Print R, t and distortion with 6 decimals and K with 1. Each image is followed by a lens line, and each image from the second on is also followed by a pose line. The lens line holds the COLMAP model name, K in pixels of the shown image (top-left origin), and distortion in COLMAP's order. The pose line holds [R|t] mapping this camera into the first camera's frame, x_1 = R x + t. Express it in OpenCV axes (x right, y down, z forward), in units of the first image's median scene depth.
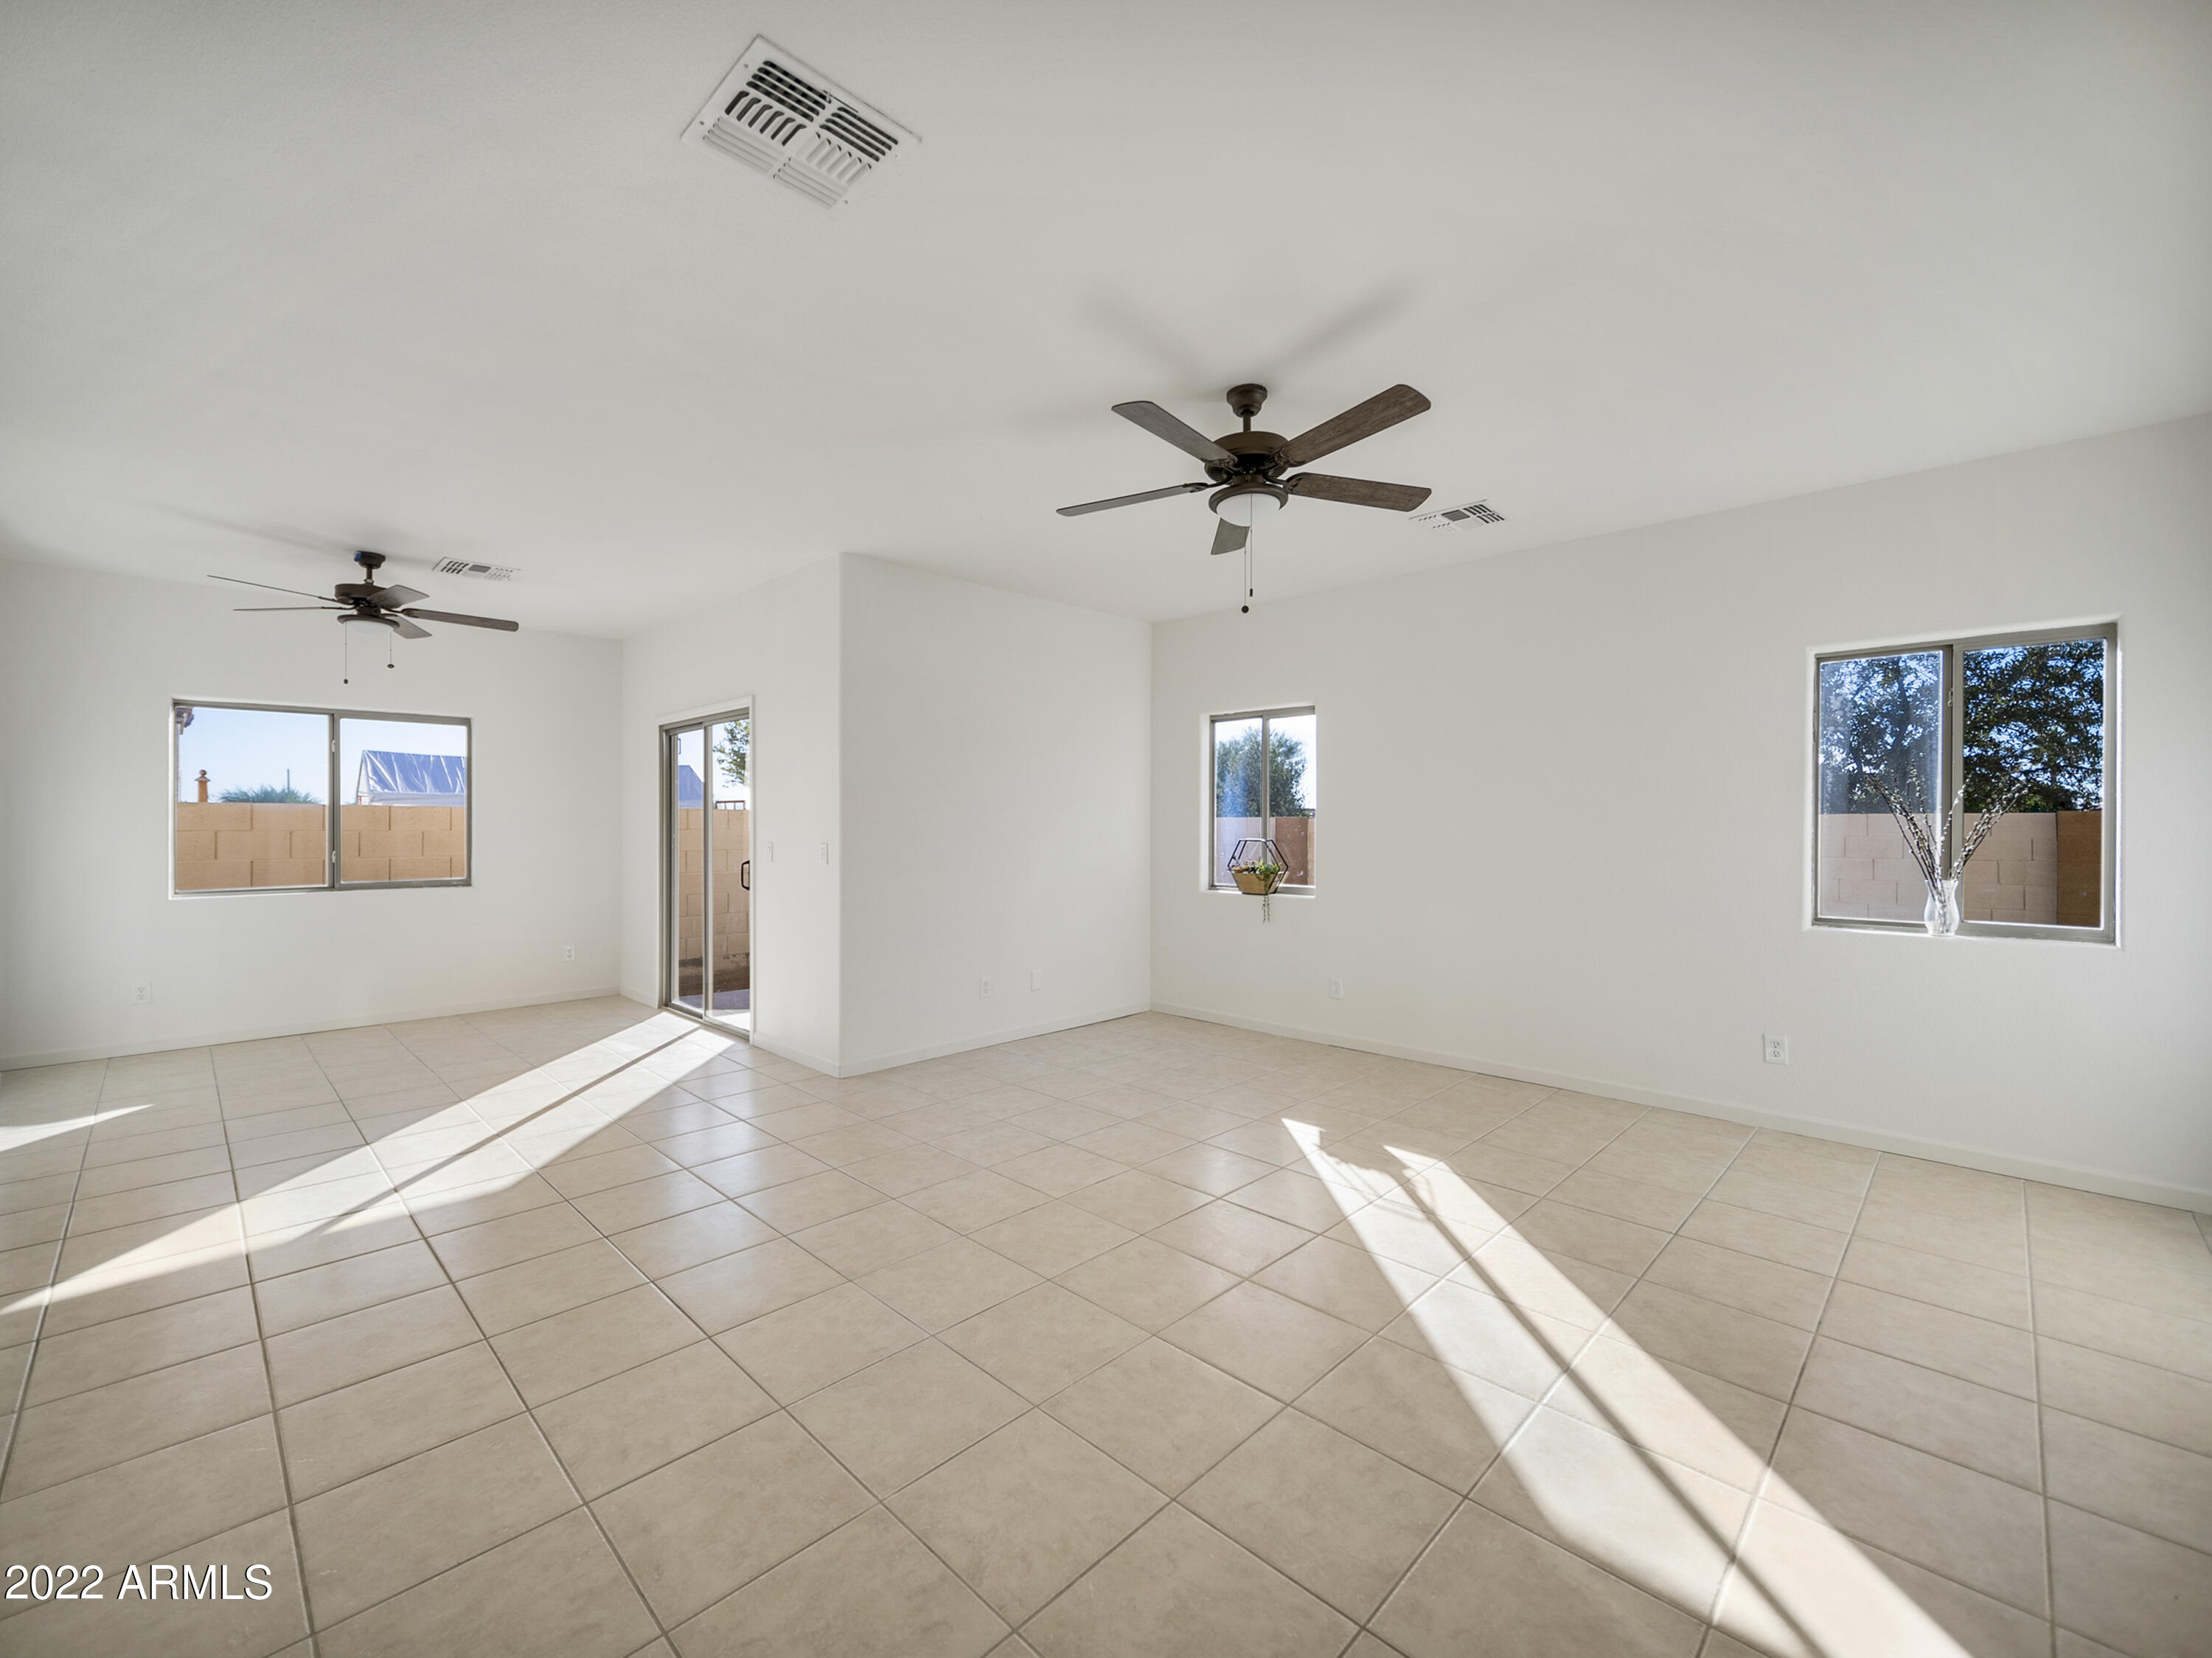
lens RADIAL K [[908.0, 0, 1104.2], [0, 908.0, 824.9], [0, 0, 1]] dist [-0.004568, -0.000171]
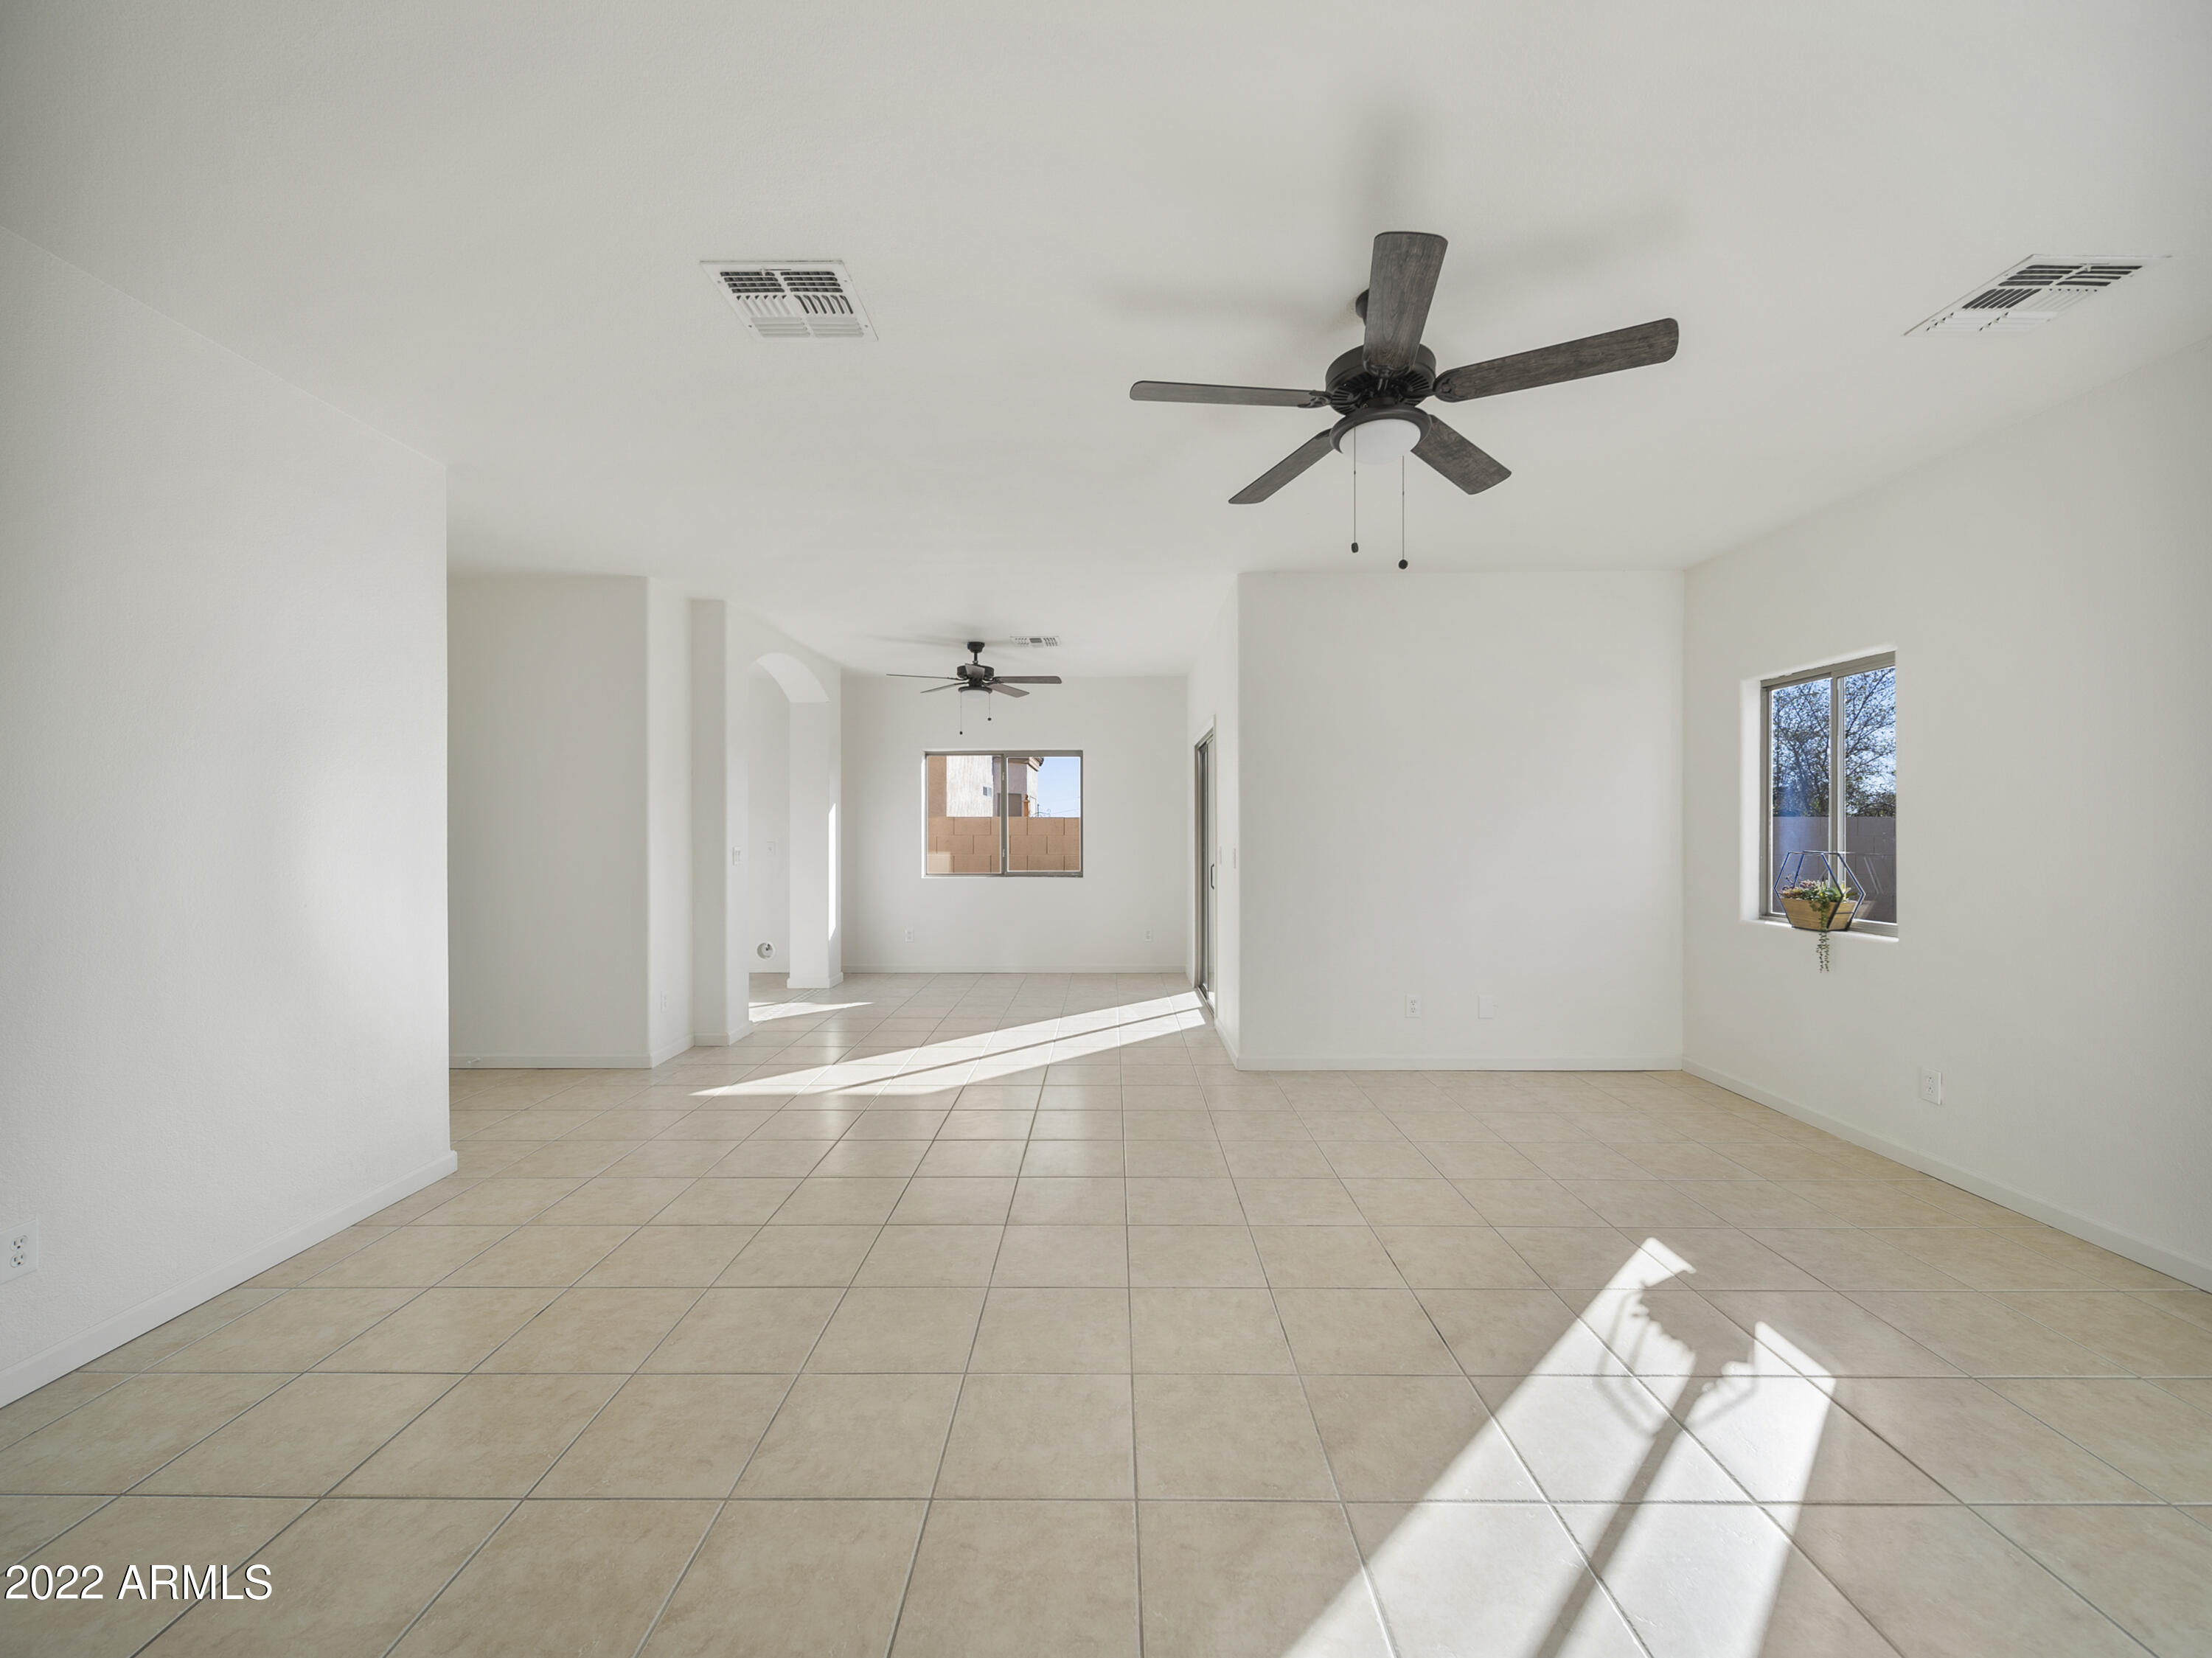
lens RADIAL K [[886.9, 0, 1109.1], [0, 886.9, 831.4], [0, 0, 1]] dist [-0.000765, -0.000307]
pose [[0.696321, -0.000301, -0.717731, 0.358795], [0.001276, 0.999999, 0.000818, -0.000769], [0.717730, -0.001485, 0.696320, 0.175870]]
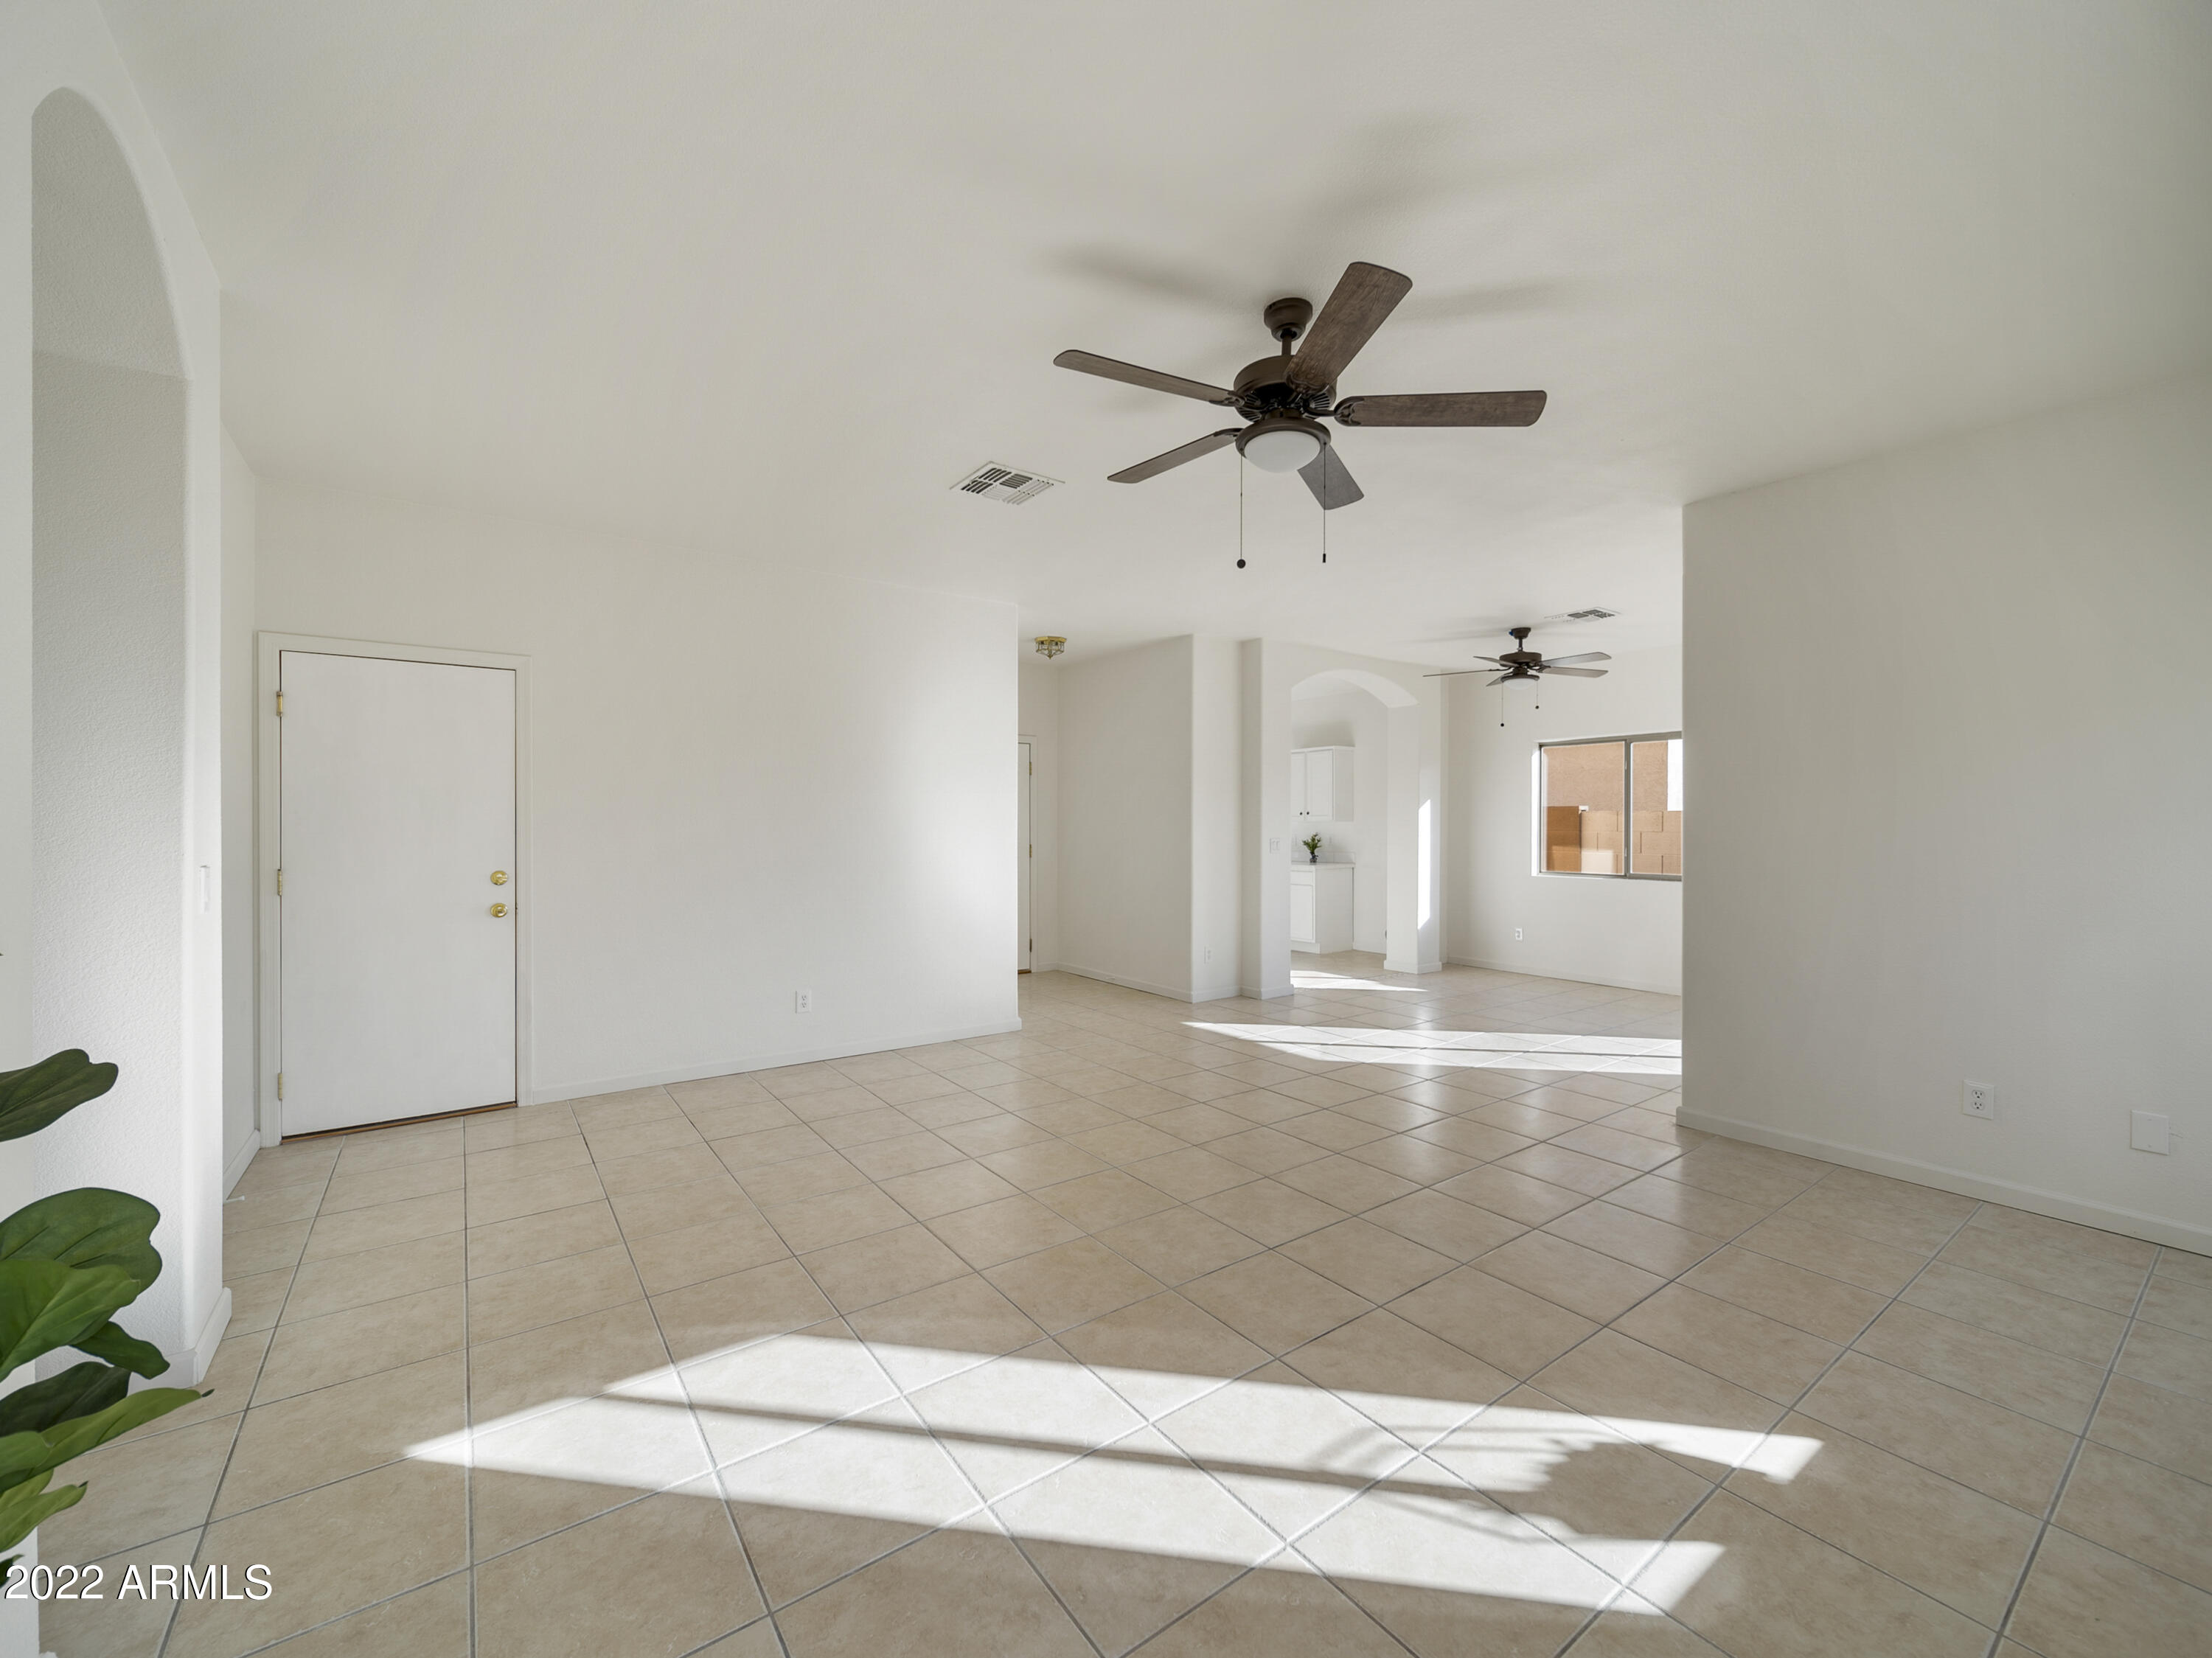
lens RADIAL K [[895.8, 0, 1106.6], [0, 895.8, 821.5], [0, 0, 1]] dist [-0.000887, -0.000041]
pose [[-0.166018, -0.005027, -0.986110, 0.648046], [-0.005050, 0.999978, -0.004248, 0.001154], [0.986110, 0.004274, -0.166040, 0.628588]]
